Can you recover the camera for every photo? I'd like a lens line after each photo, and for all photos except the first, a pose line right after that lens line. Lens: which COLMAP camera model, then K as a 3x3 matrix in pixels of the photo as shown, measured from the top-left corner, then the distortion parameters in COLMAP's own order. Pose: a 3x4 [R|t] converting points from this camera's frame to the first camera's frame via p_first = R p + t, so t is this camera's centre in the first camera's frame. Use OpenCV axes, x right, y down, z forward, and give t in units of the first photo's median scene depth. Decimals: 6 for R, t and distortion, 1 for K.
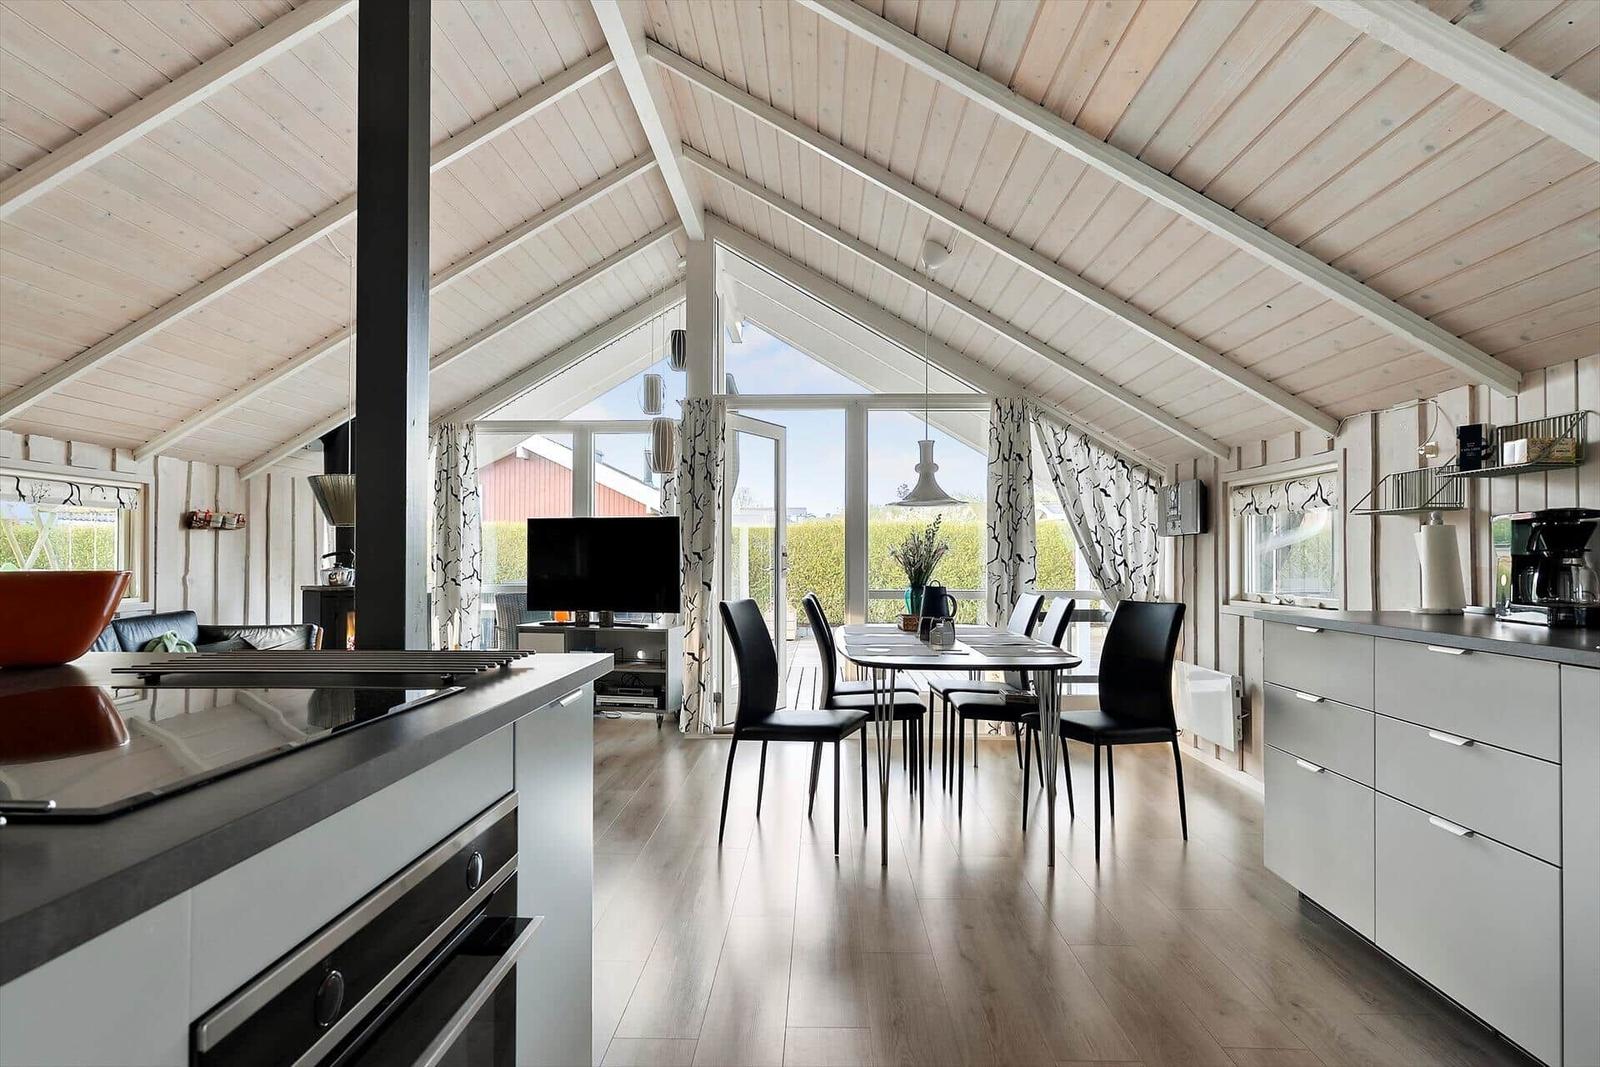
lens RADIAL K [[932.3, 0, 820.7], [0, 932.3, 550.3], [0, 0, 1]] dist [0.001484, -0.000708]
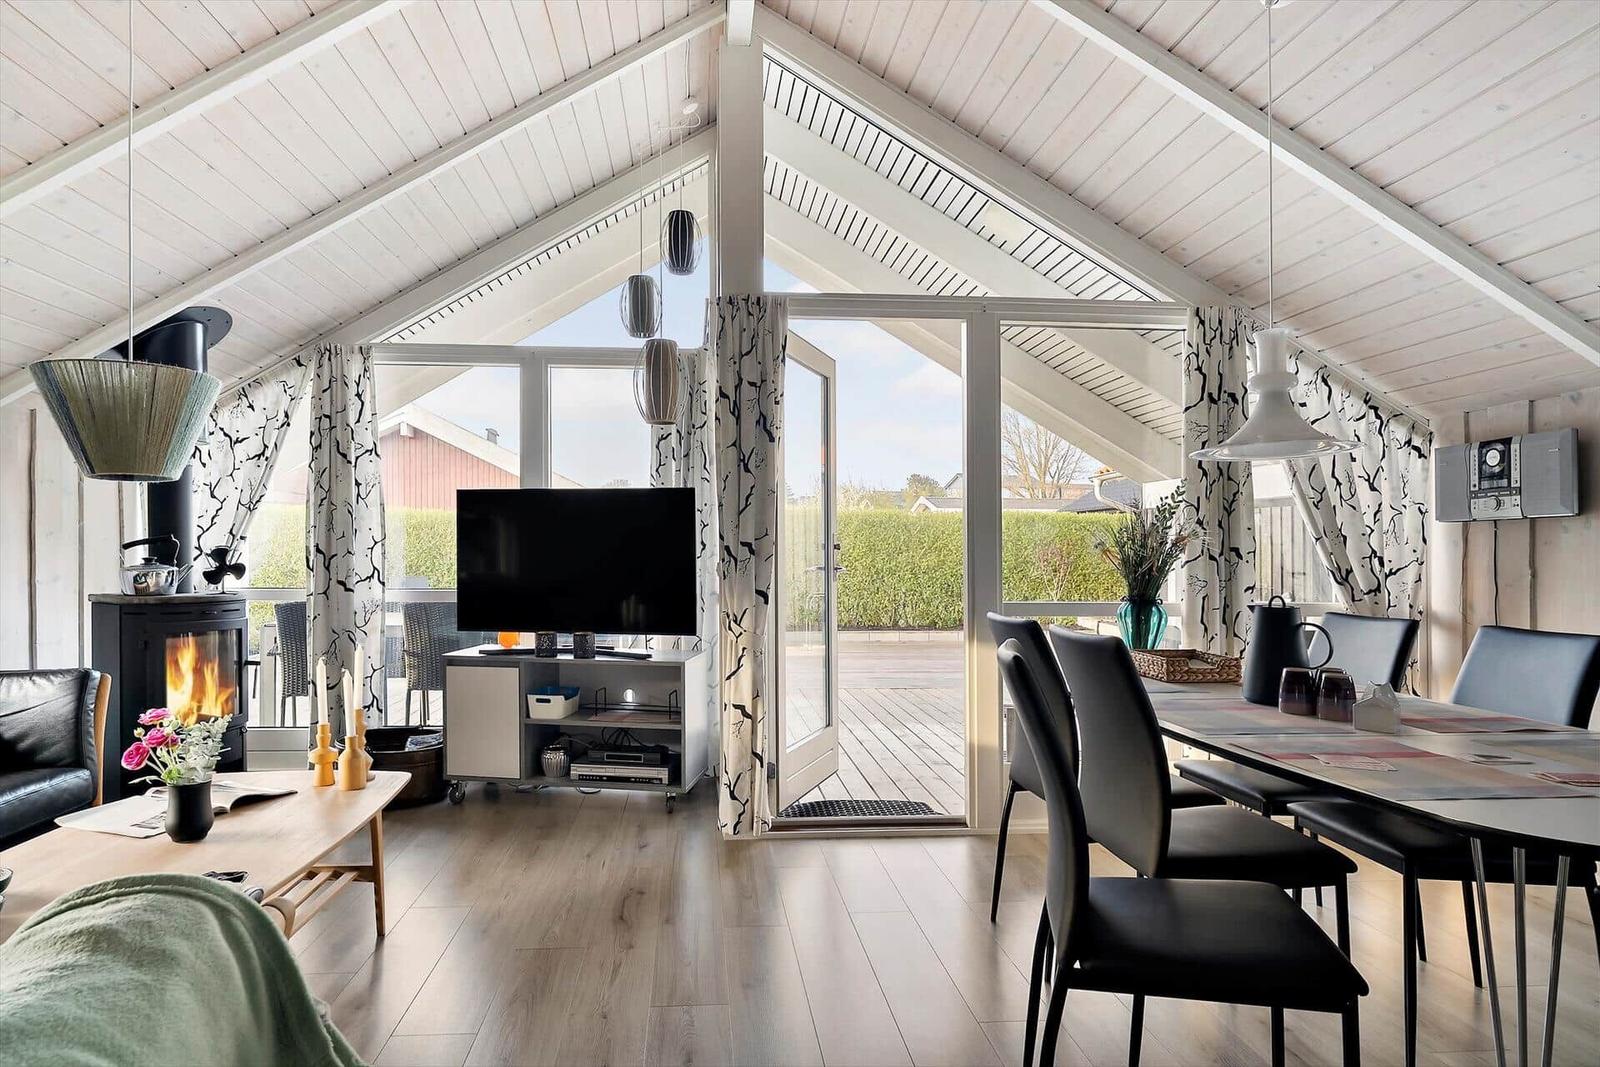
lens RADIAL K [[1035.4, 0, 803.1], [0, 1035.4, 573.2], [0, 0, 1]] dist [-0.006857, 0.004553]
pose [[0.998469, 0.003316, 0.055210, -0.121824], [-0.004941, 0.999558, 0.029324, 0.002127], [-0.055088, -0.029552, 0.998044, 0.284151]]
